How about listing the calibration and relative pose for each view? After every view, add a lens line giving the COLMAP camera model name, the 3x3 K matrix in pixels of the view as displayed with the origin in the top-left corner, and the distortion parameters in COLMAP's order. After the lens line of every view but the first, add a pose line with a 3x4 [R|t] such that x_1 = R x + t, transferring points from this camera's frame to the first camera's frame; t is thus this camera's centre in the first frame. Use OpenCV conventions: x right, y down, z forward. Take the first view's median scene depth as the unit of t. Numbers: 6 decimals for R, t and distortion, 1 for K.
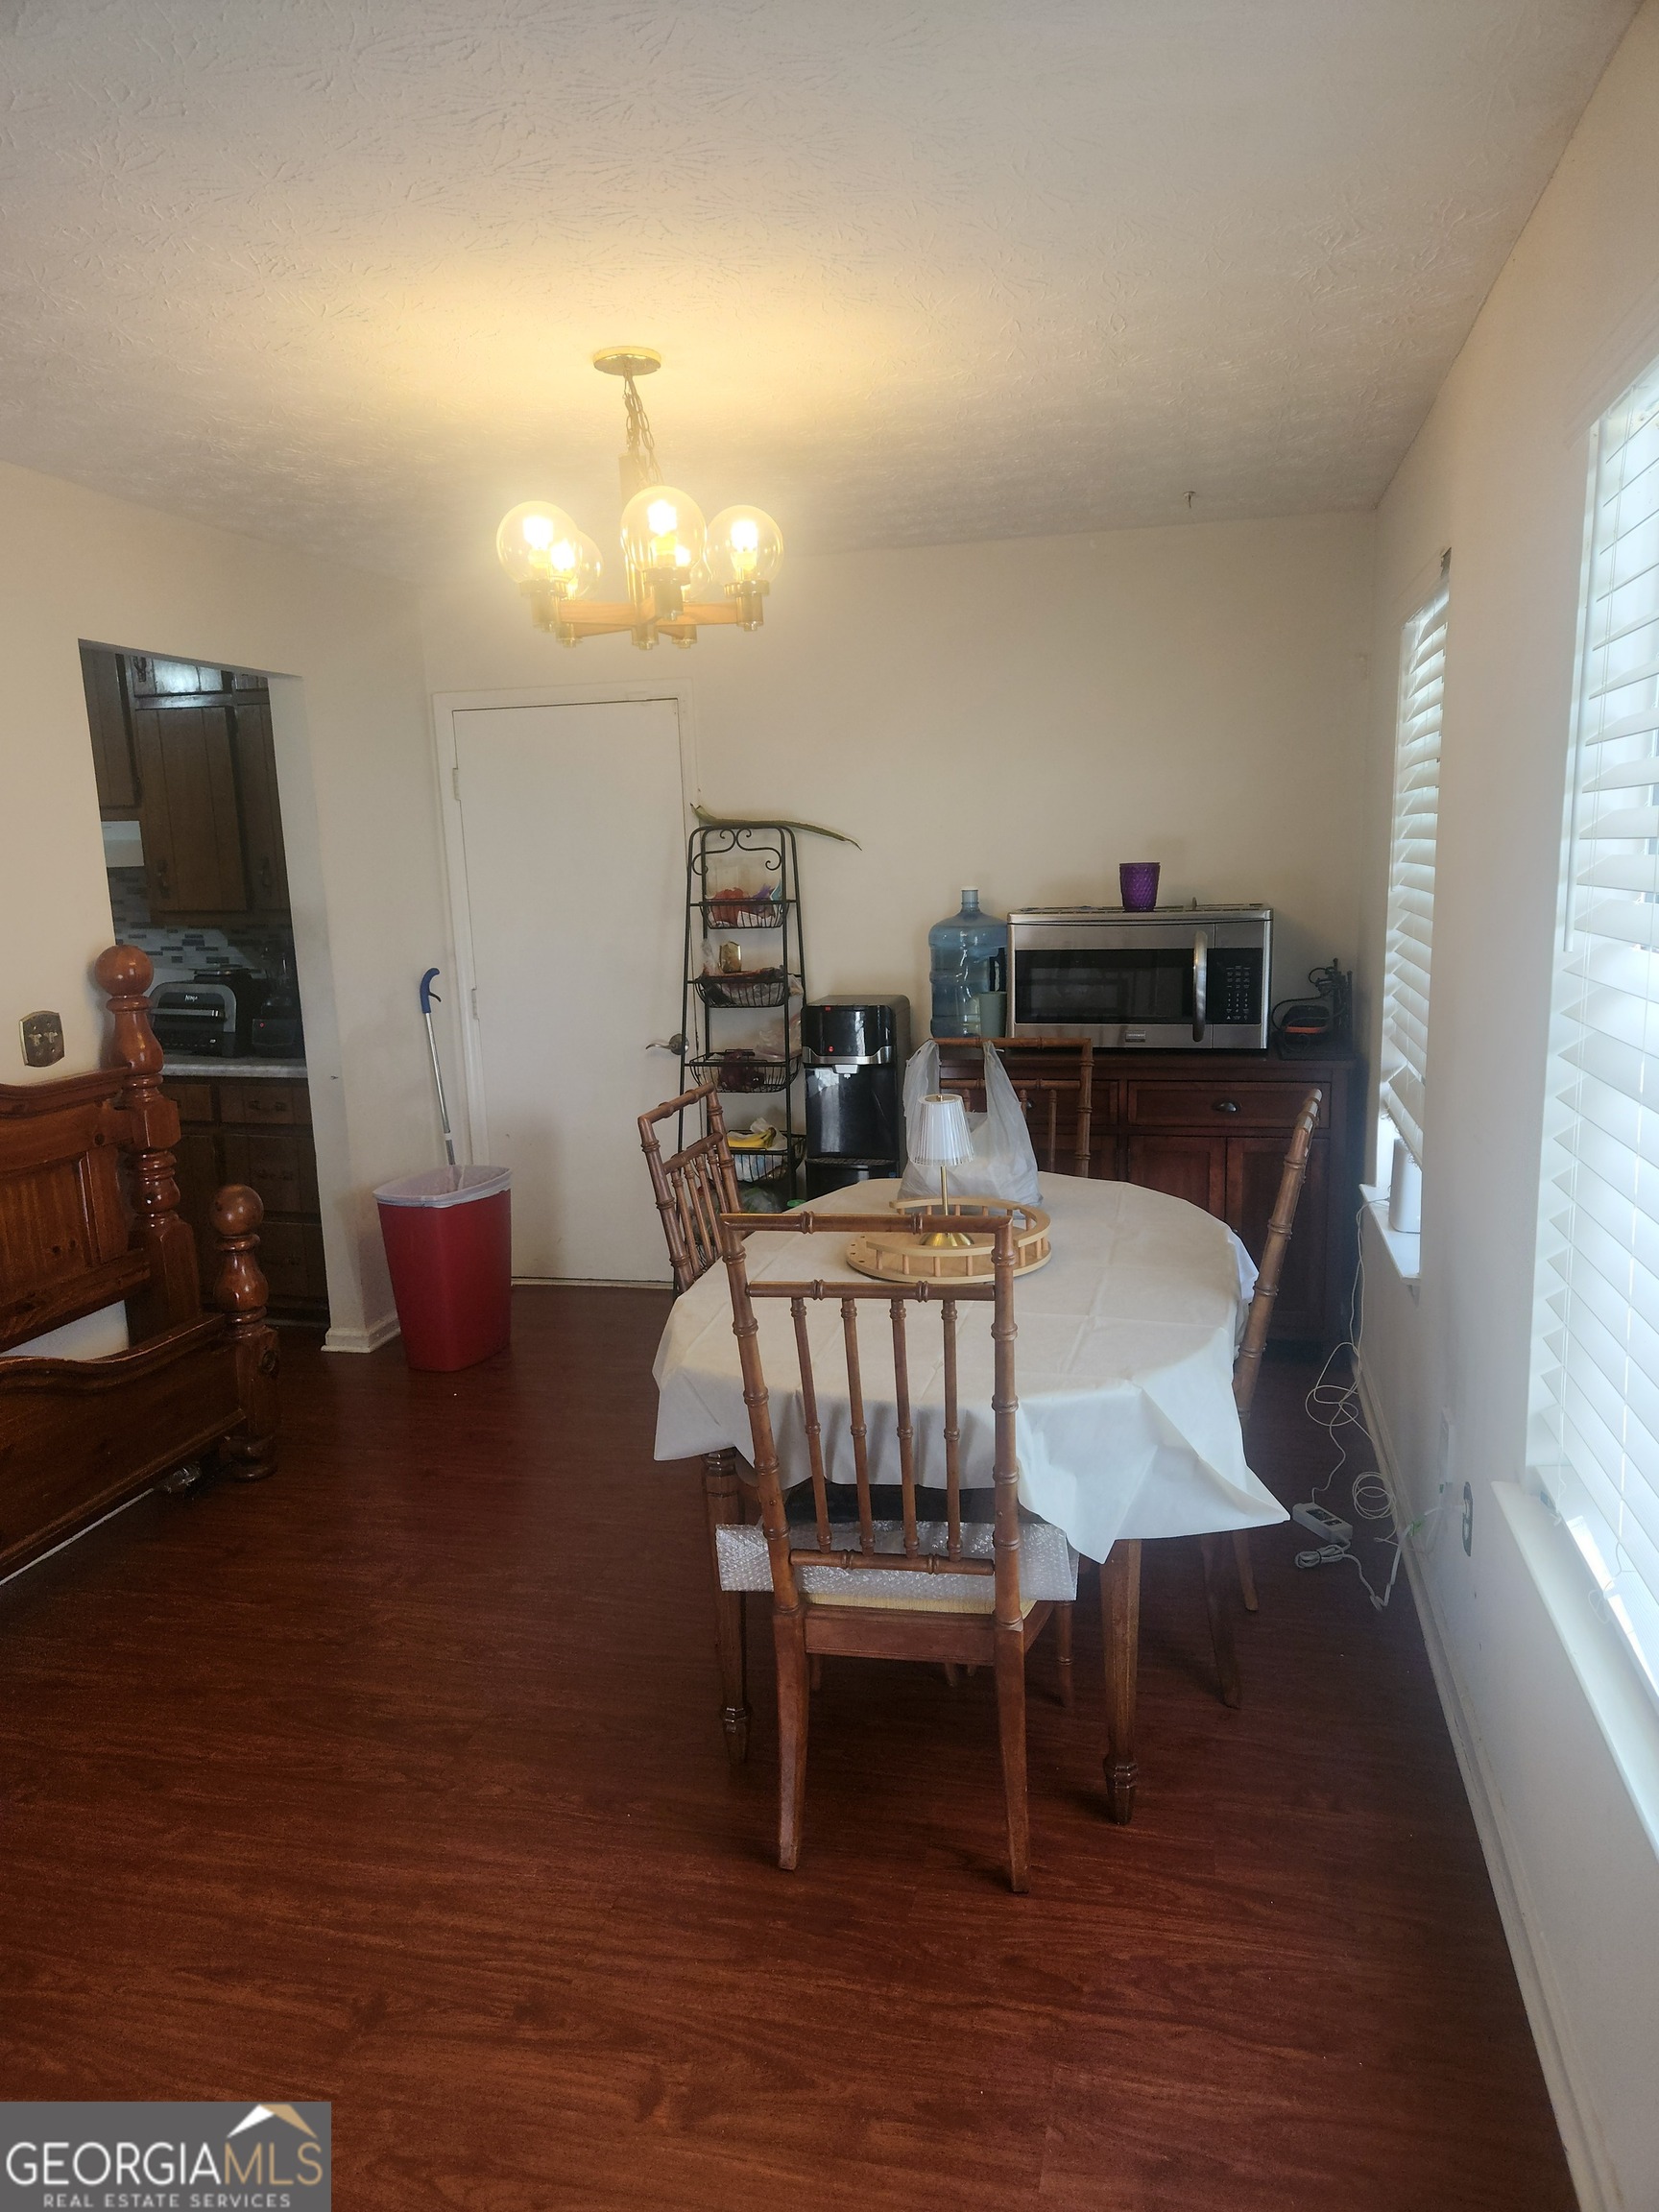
lens RADIAL K [[1475.8, 0, 837.0], [0, 1475.8, 1094.9], [0, 0, 1]] dist [0.073056, -0.066151]
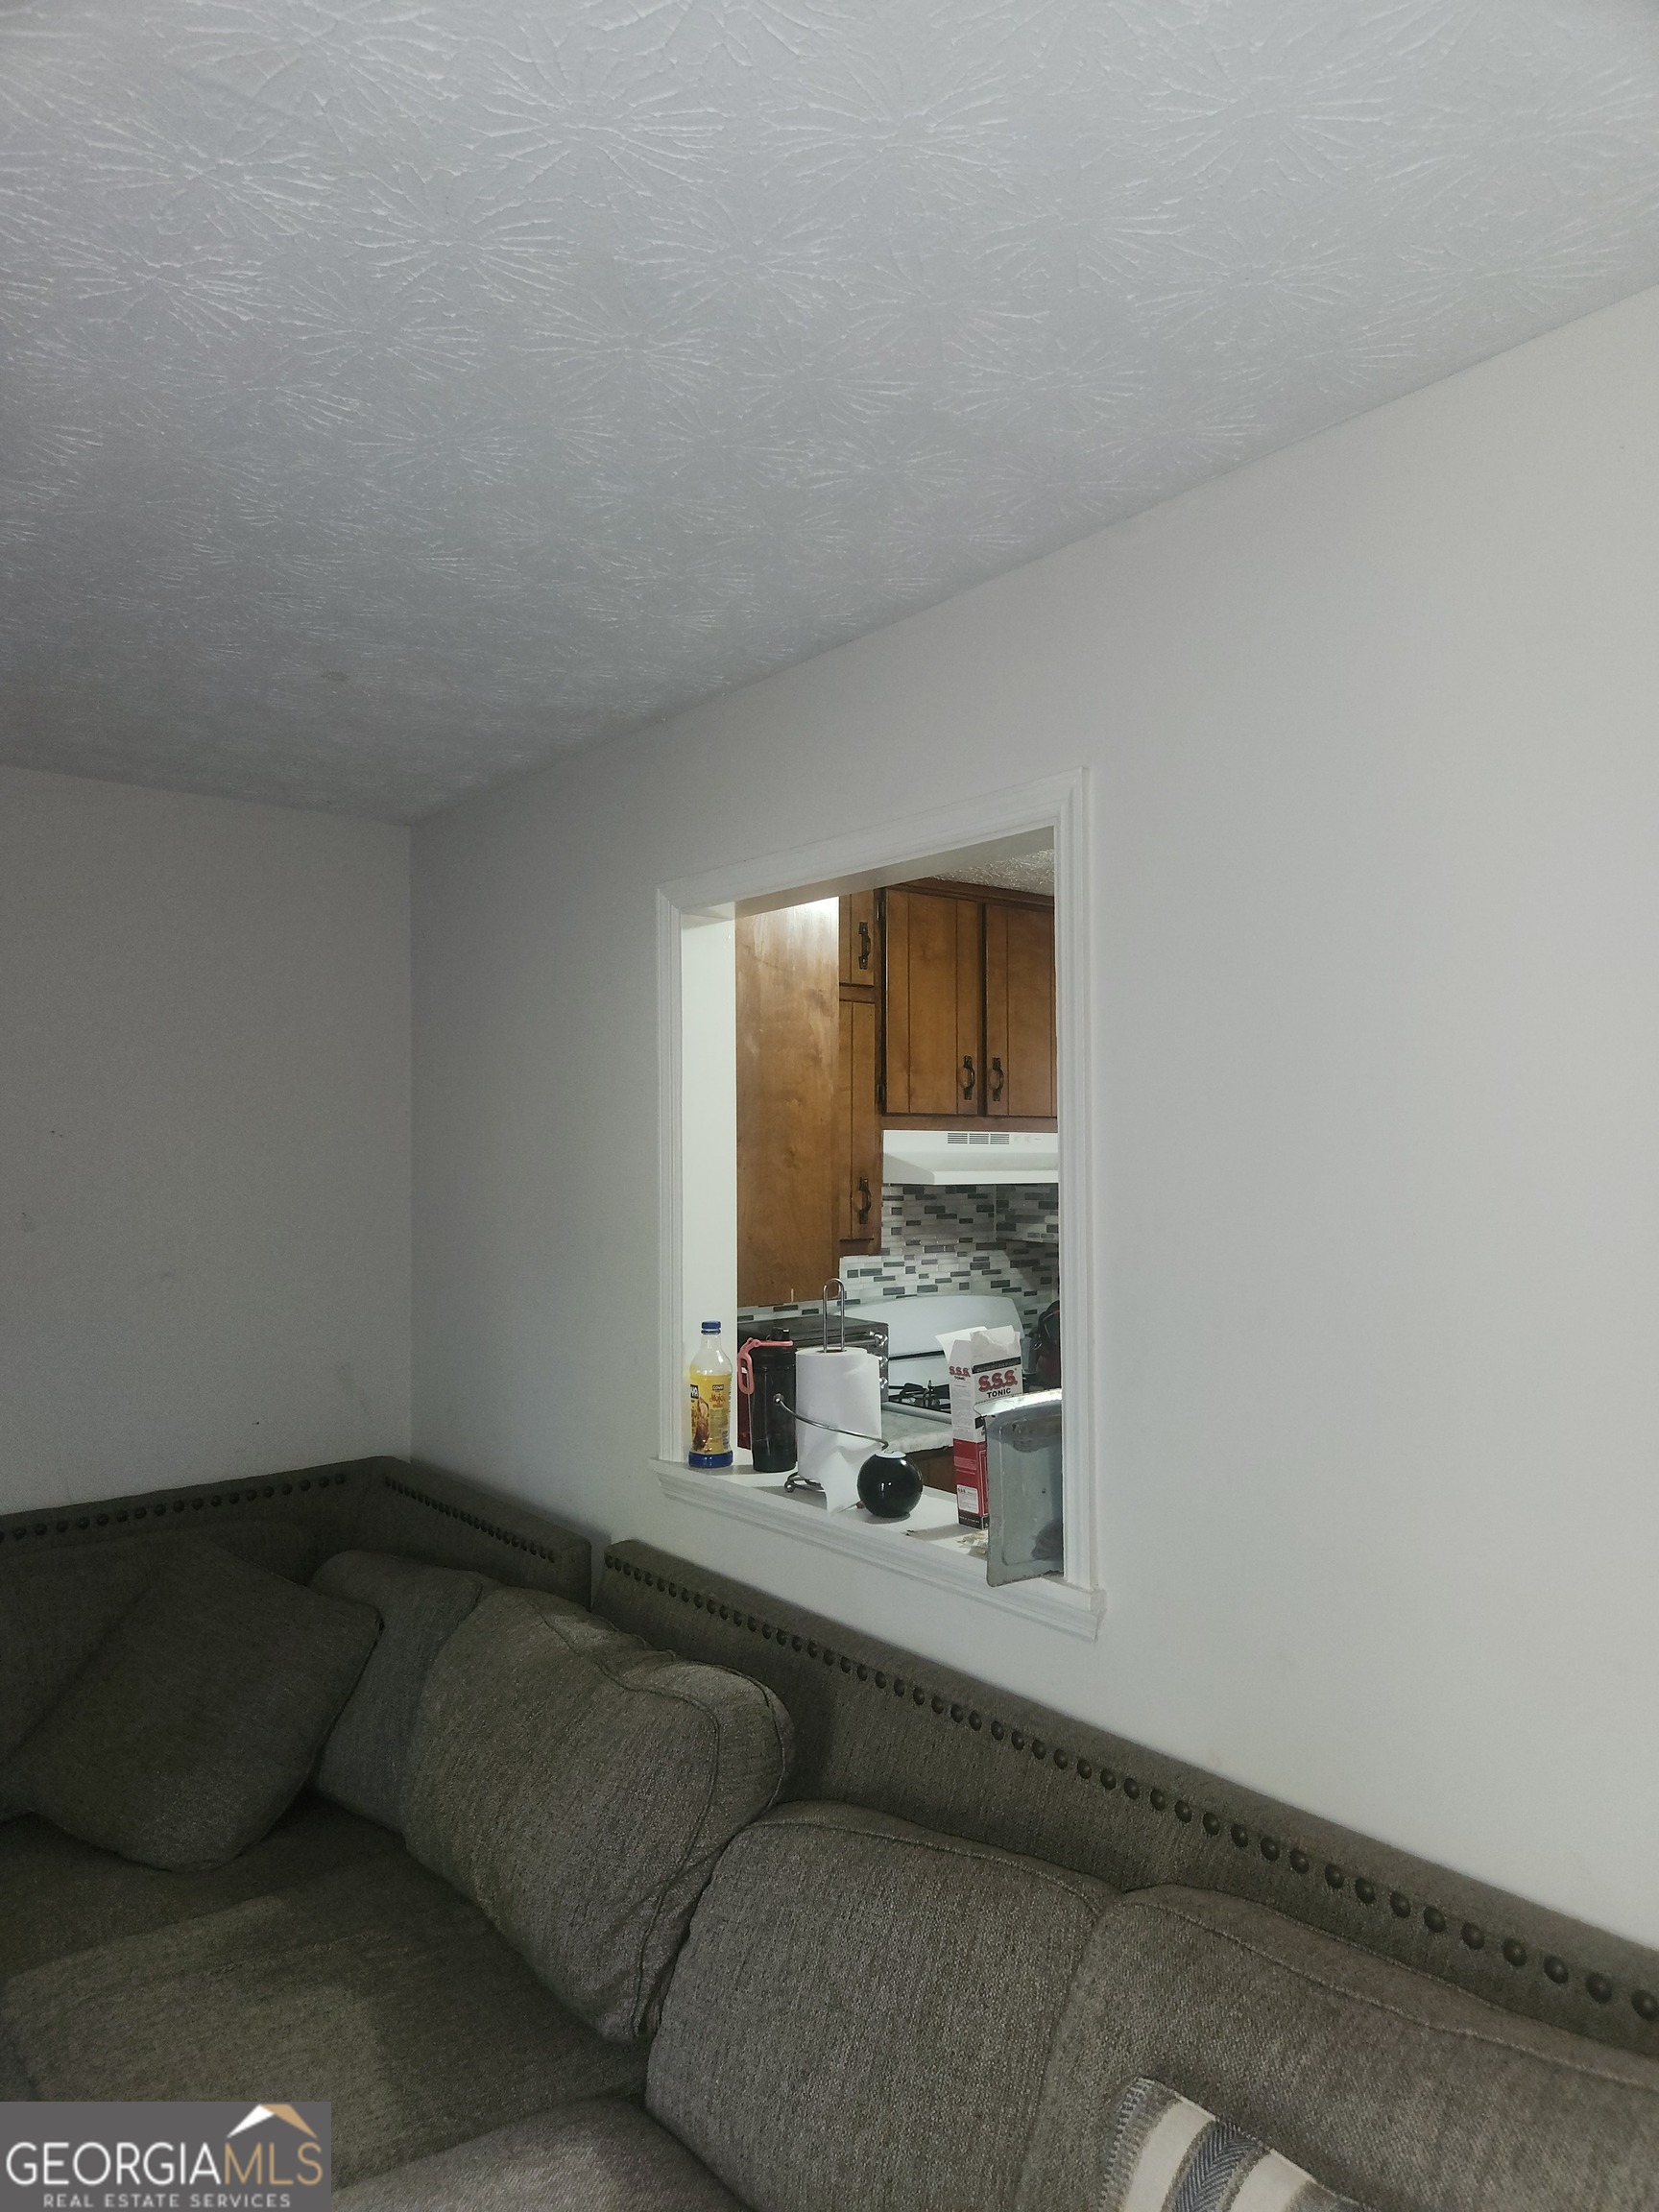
lens RADIAL K [[1482.1, 0, 857.0], [0, 1482.1, 1112.0], [0, 0, 1]] dist [0.082895, -0.069880]
pose [[0.603756, 0.035265, 0.796389, -1.180854], [0.124621, 0.982563, -0.137986, -0.078933], [-0.787368, 0.182556, 0.588833, 0.518852]]
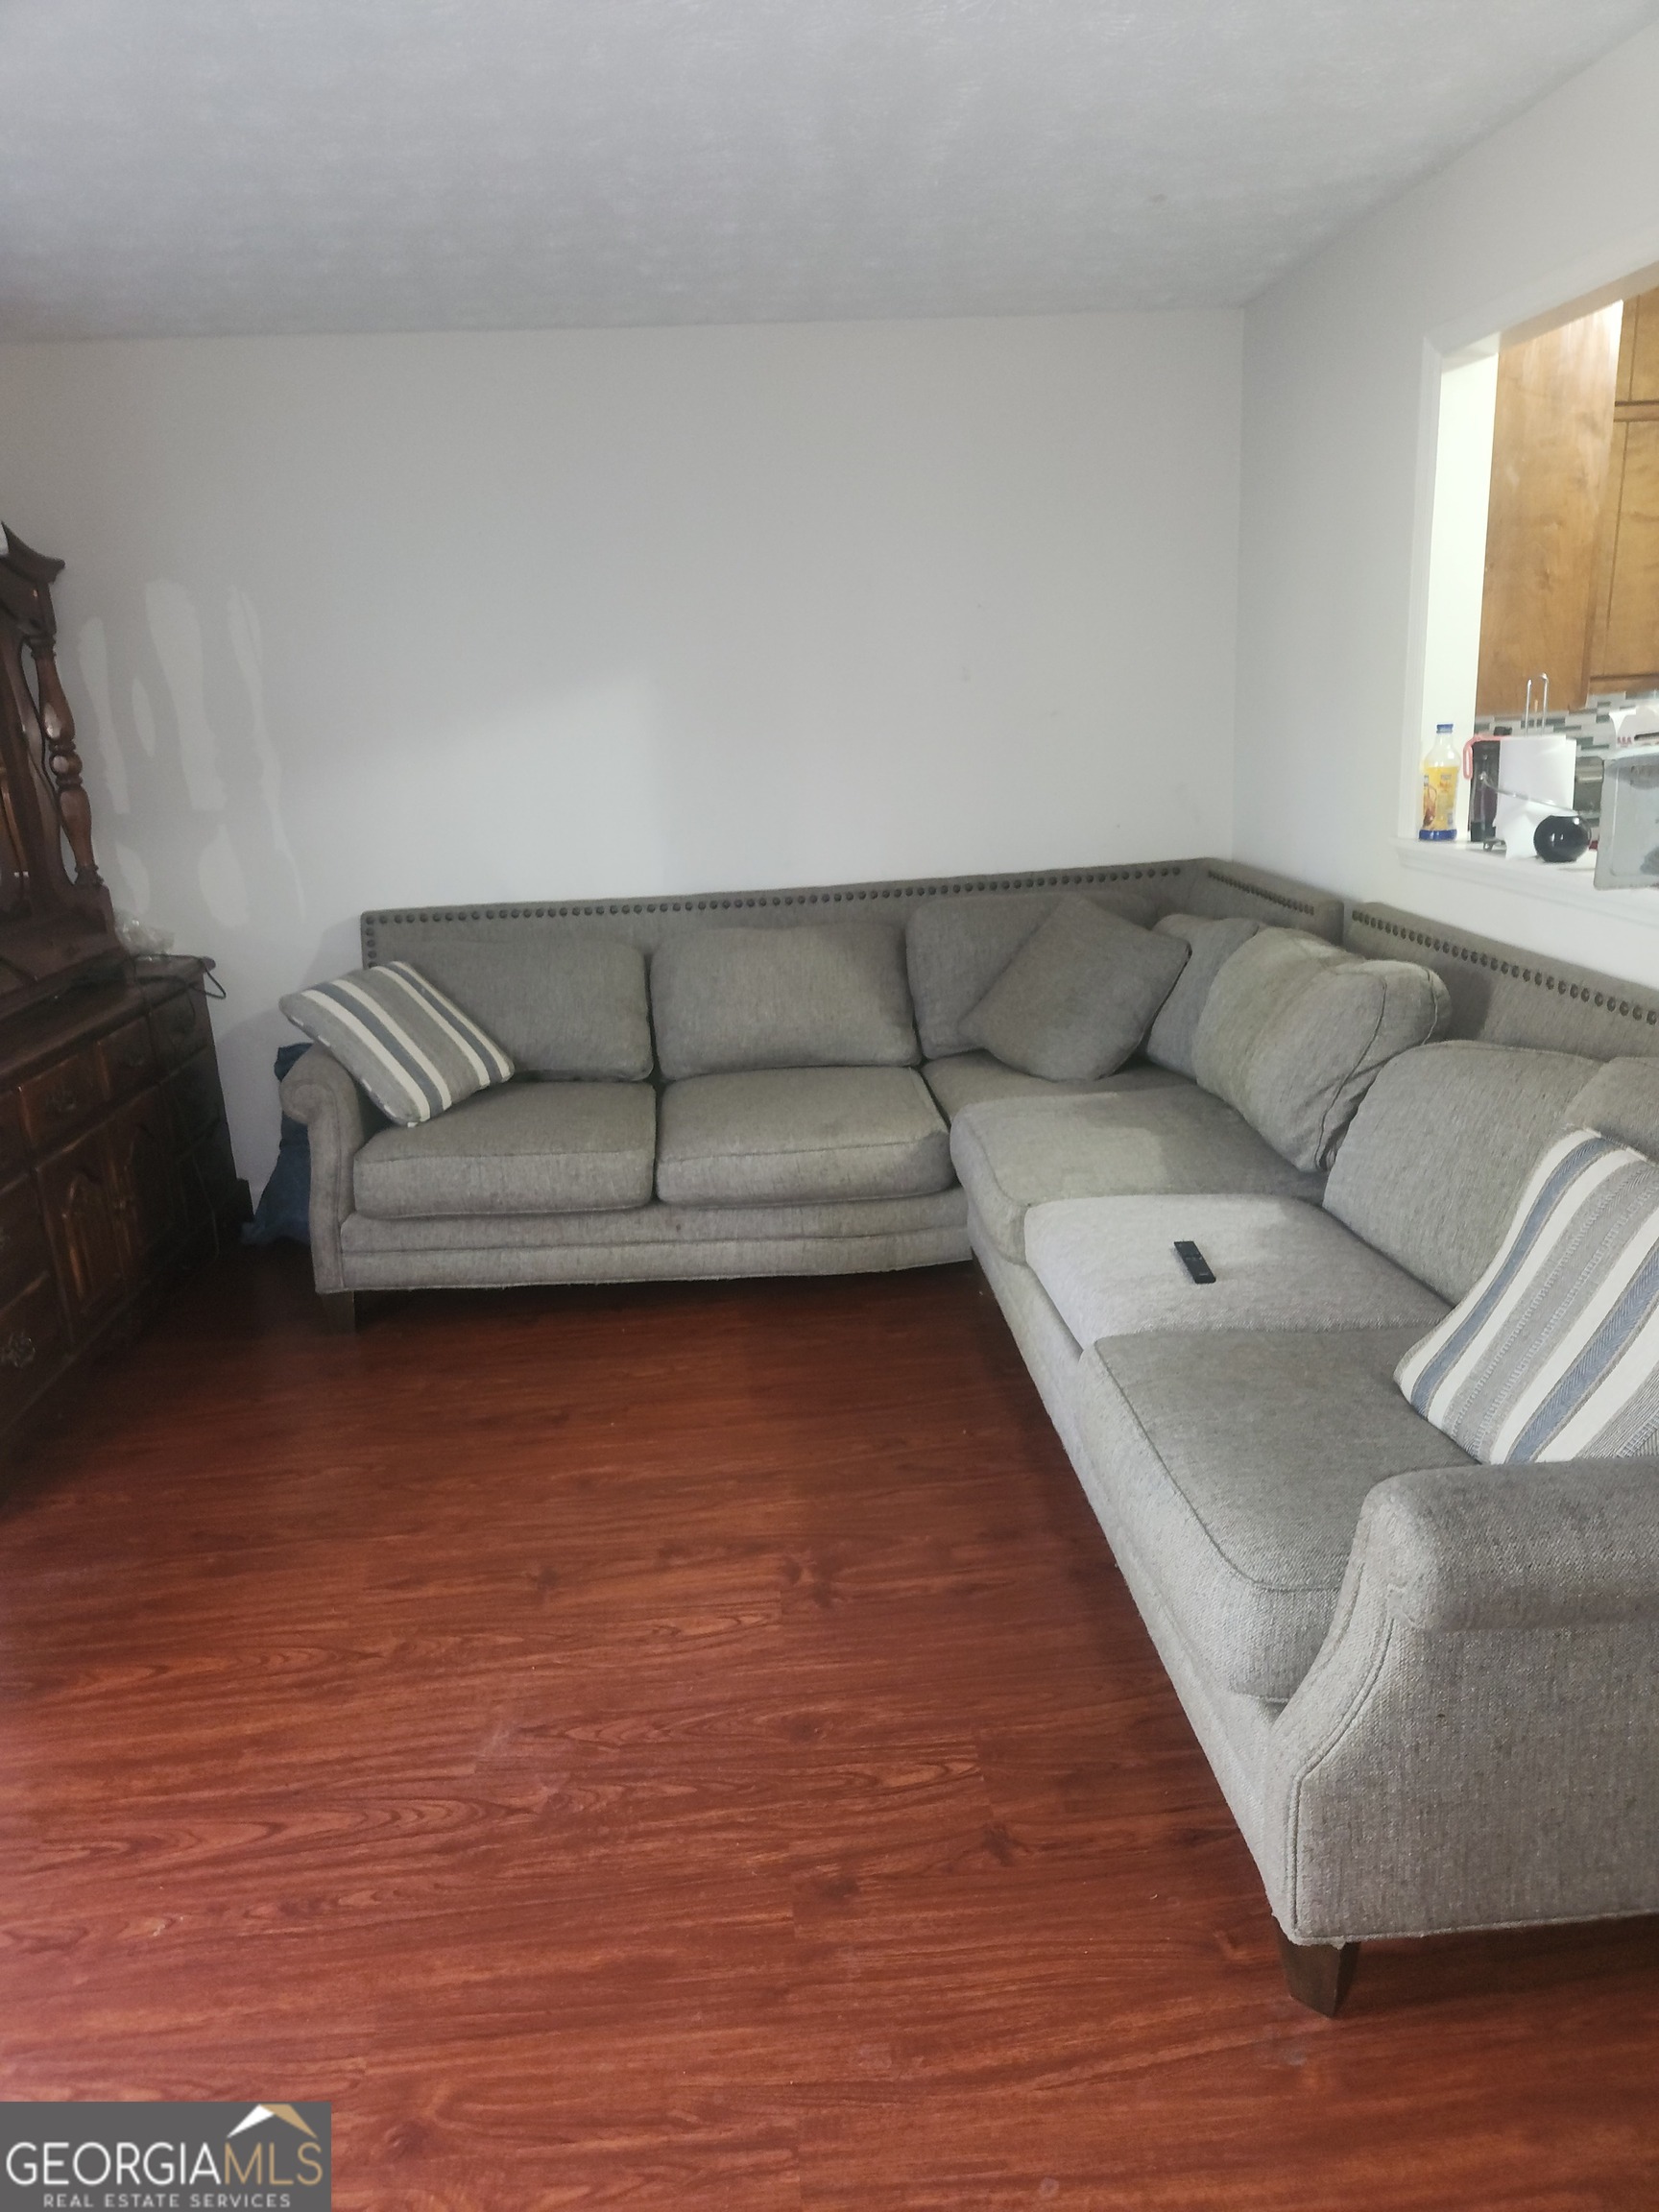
lens RADIAL K [[1475.8, 0, 837.0], [0, 1475.8, 1094.9], [0, 0, 1]] dist [0.073056, -0.066151]
pose [[0.946855, -0.112544, 0.301329, -1.247600], [0.084007, 0.990802, 0.106083, -0.021528], [-0.310496, -0.075132, 0.947601, 0.353417]]
